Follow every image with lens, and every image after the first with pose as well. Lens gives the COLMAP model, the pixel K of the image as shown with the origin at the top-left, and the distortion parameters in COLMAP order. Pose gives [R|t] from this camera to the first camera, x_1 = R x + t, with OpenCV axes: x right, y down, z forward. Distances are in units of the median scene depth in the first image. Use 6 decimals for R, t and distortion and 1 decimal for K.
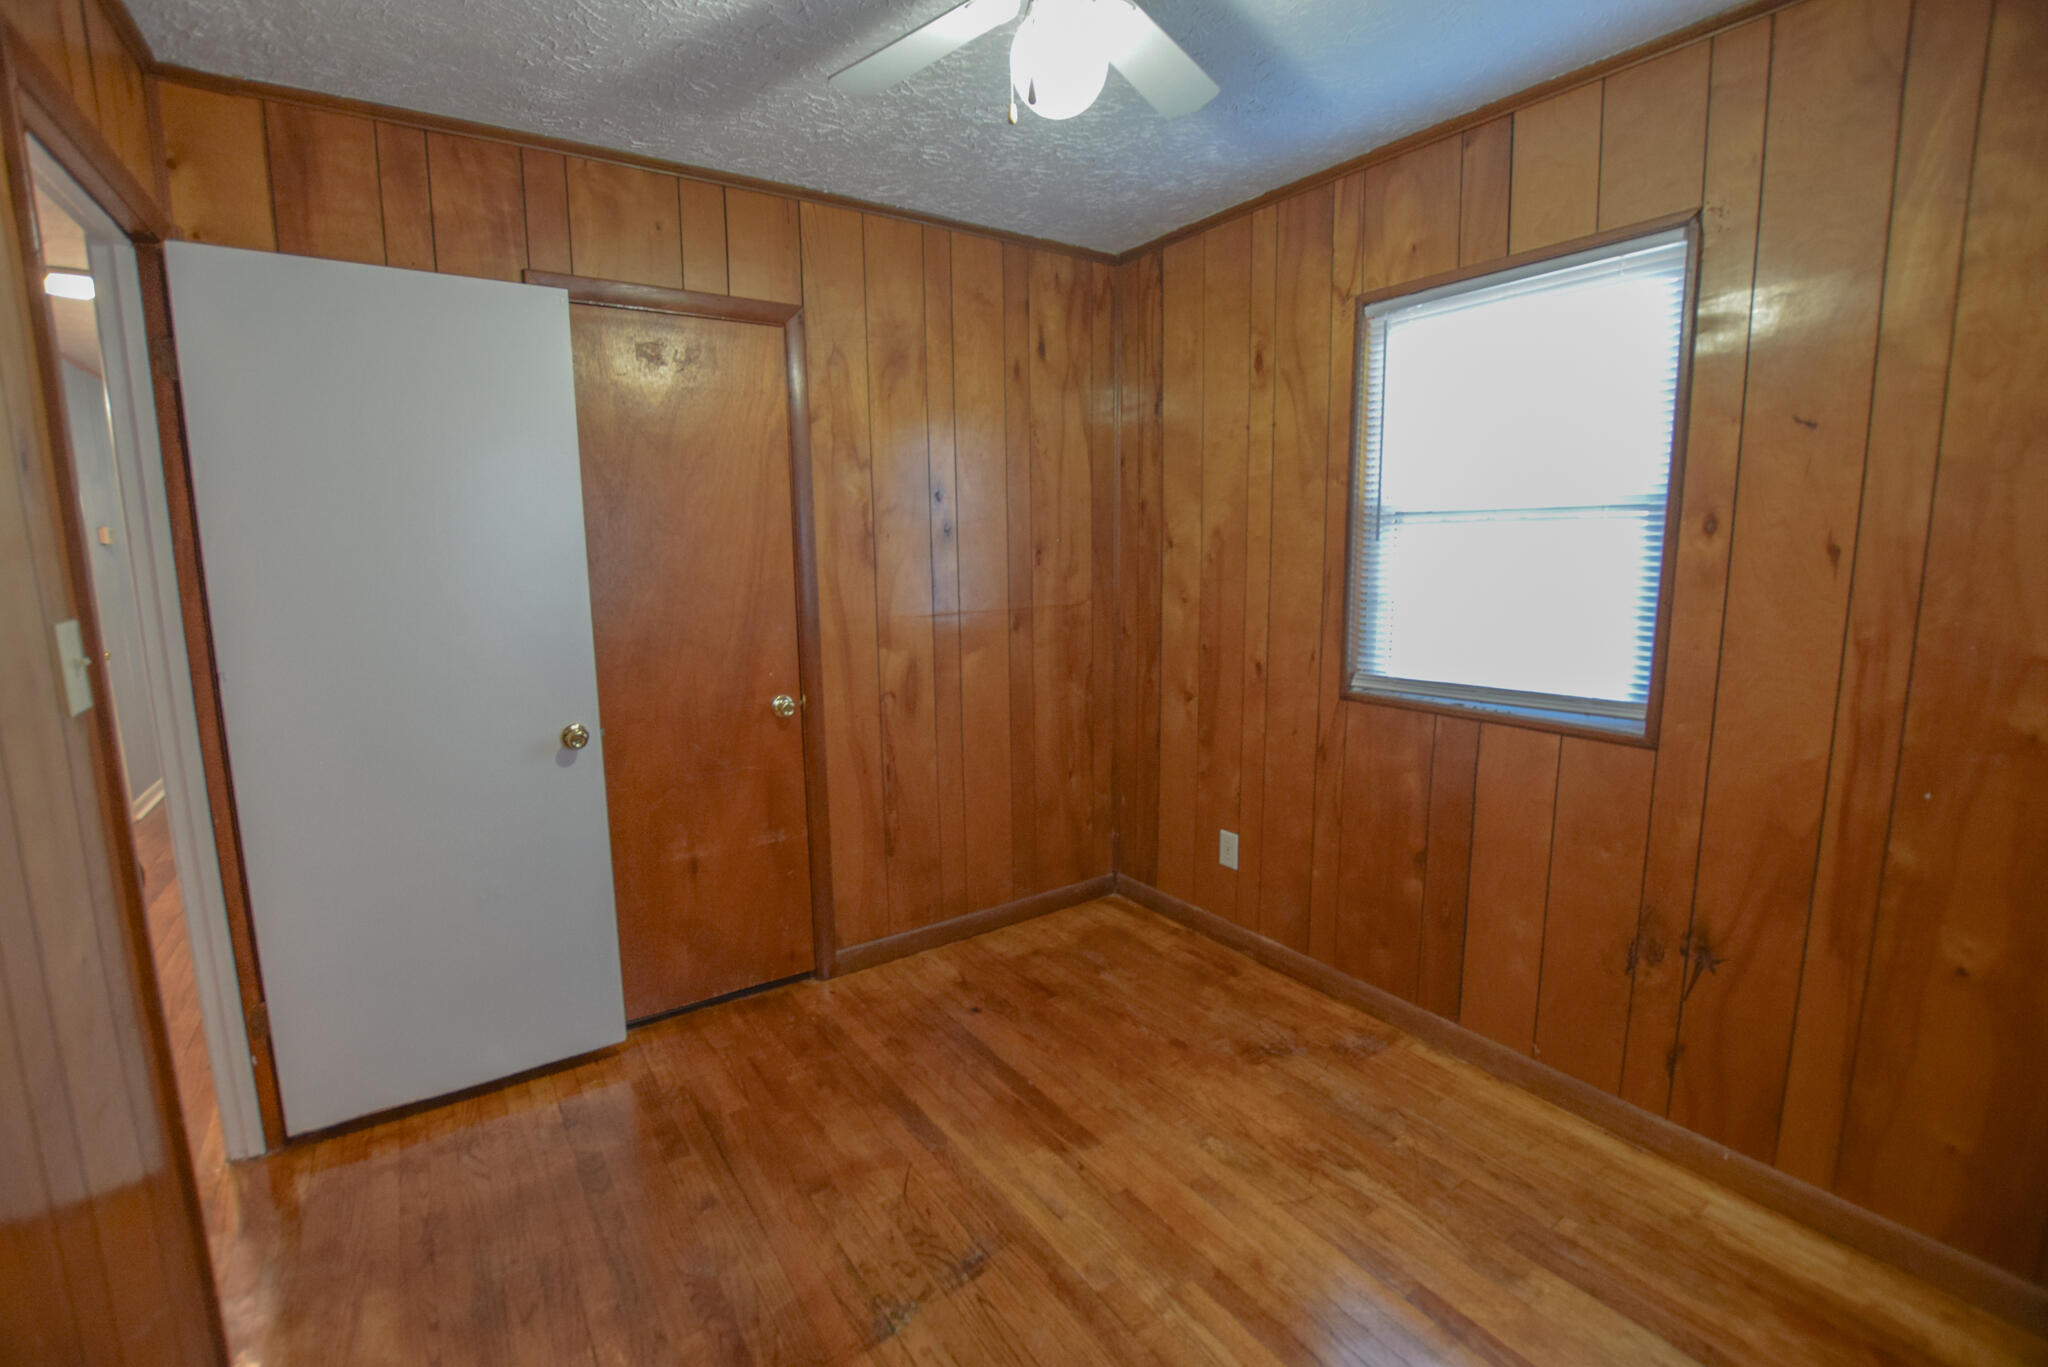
lens RADIAL K [[897.5, 0, 1014.2], [0, 897.5, 683.4], [0, 0, 1]] dist [-0.033924, 0.002955]
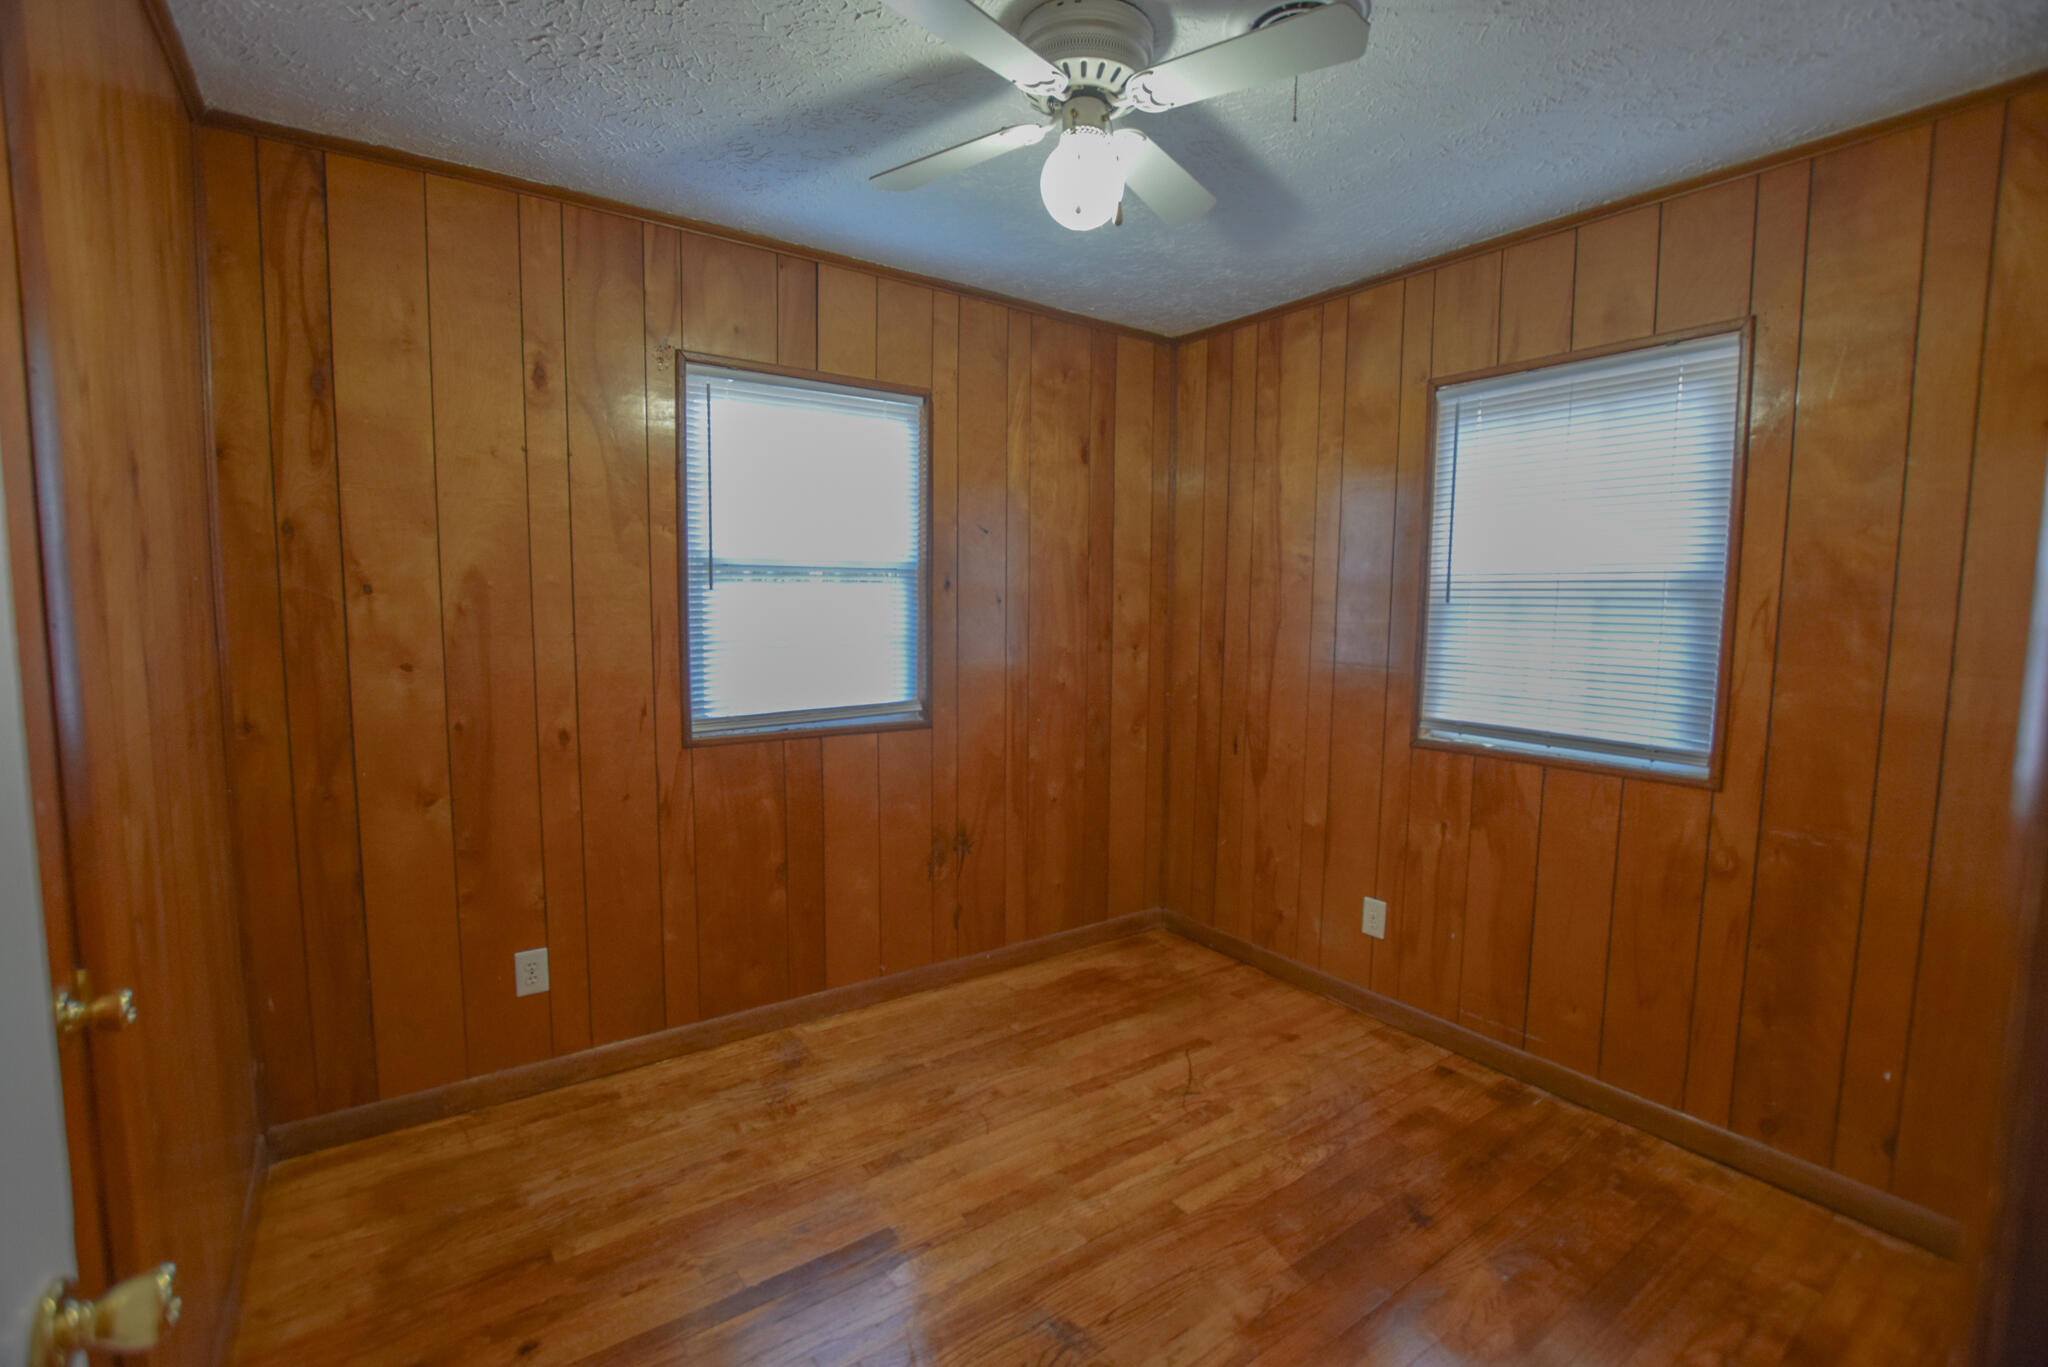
lens RADIAL K [[897.5, 0, 1034.6], [0, 897.5, 682.3], [0, 0, 1]] dist [-0.033924, 0.002955]
pose [[-0.033420, -0.081653, 0.996100, -0.644048], [0.143033, 0.986007, 0.085625, -0.085982], [-0.989153, 0.145337, -0.021273, 0.644795]]
